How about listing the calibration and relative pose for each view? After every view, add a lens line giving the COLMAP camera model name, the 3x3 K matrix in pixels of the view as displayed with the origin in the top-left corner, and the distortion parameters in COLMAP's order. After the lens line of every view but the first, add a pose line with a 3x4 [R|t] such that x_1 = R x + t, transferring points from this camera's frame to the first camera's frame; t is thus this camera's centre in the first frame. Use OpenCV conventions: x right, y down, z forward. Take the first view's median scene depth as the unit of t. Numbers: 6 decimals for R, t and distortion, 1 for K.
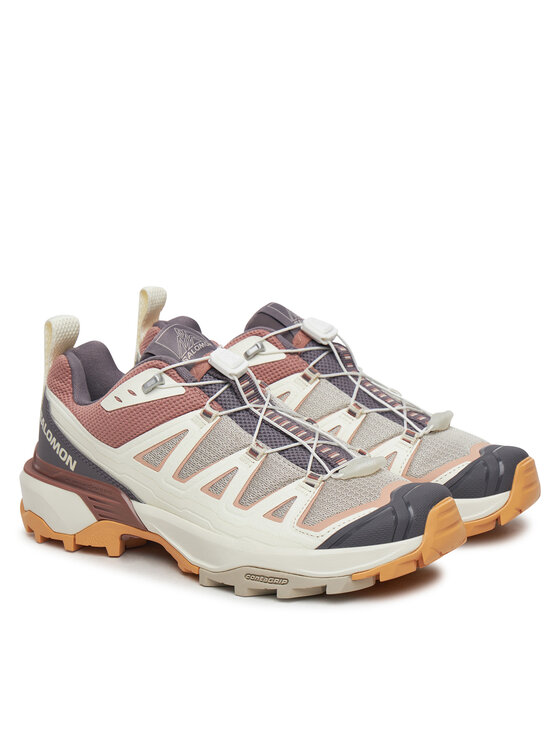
lens RADIAL K [[1794.9, 0, 280.1], [0, 1794.9, 372.5], [0, 0, 1]] dist [0.104198, 0.000000]
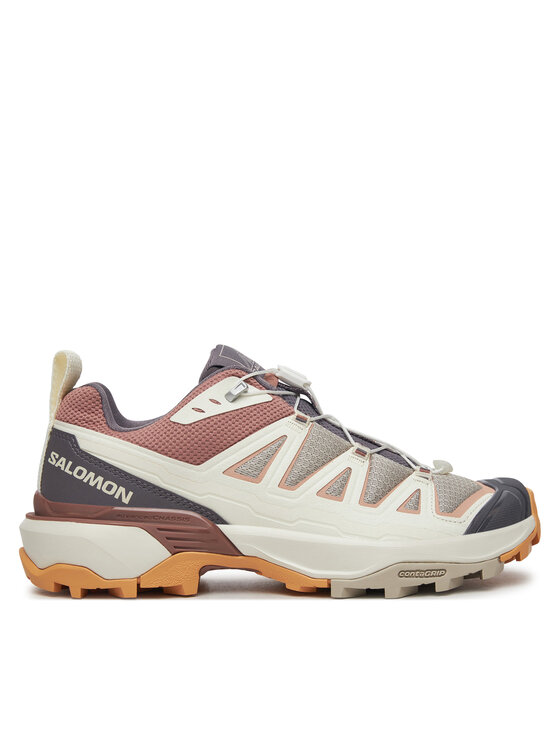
lens RADIAL K [[909.7, 0, 280.2], [0, 909.7, 374.5], [0, 0, 1]] dist [-0.031532, 0.000000]
pose [[0.796083, 0.052903, 0.602870, -0.338623], [0.125817, 0.959938, -0.250376, 0.118831], [-0.591964, 0.275172, 0.757535, 0.629255]]
